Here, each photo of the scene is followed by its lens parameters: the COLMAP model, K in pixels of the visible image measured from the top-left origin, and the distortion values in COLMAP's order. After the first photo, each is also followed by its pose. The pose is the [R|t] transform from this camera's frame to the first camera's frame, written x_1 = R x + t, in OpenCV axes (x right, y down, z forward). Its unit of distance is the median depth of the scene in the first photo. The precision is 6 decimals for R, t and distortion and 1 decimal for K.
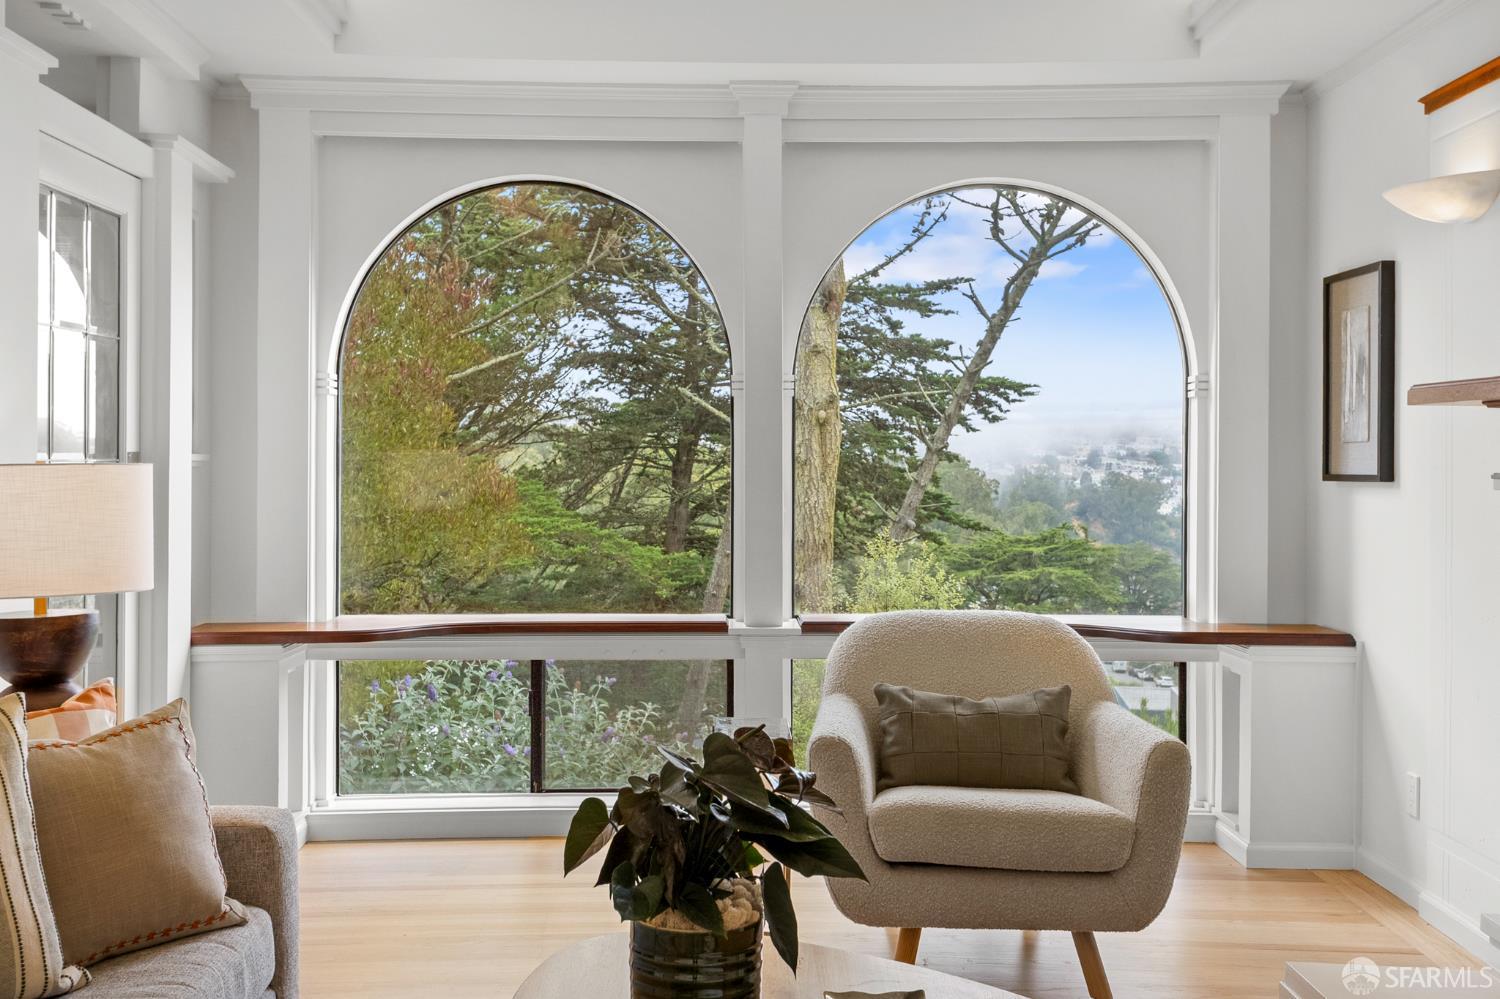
lens RADIAL K [[1769.1, 0, 749.7], [0, 1769.1, 453.4], [0, 0, 1]] dist [0.168420, 0.007978]
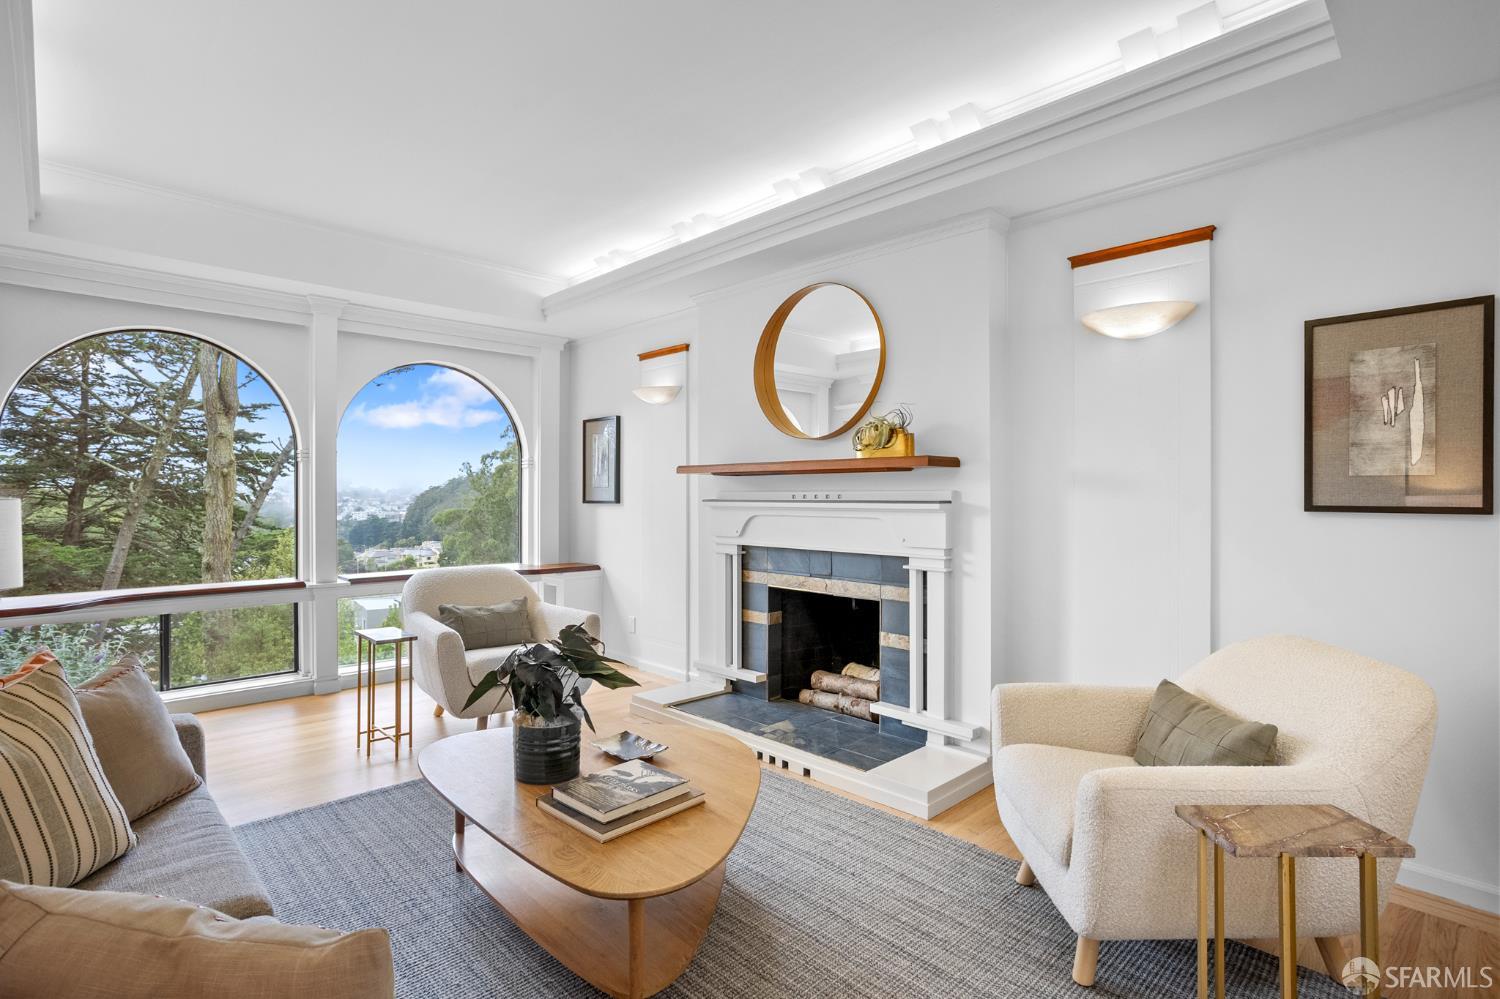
lens RADIAL K [[749.9, 0, 750.0], [0, 749.9, 499.5], [0, 0, 1]] dist [-0.002435, 0.000883]
pose [[0.727249, -0.005950, 0.686348, -0.211973], [-0.001490, 0.999946, 0.010247, -0.000885], [-0.686372, -0.008475, 0.727201, 0.102801]]
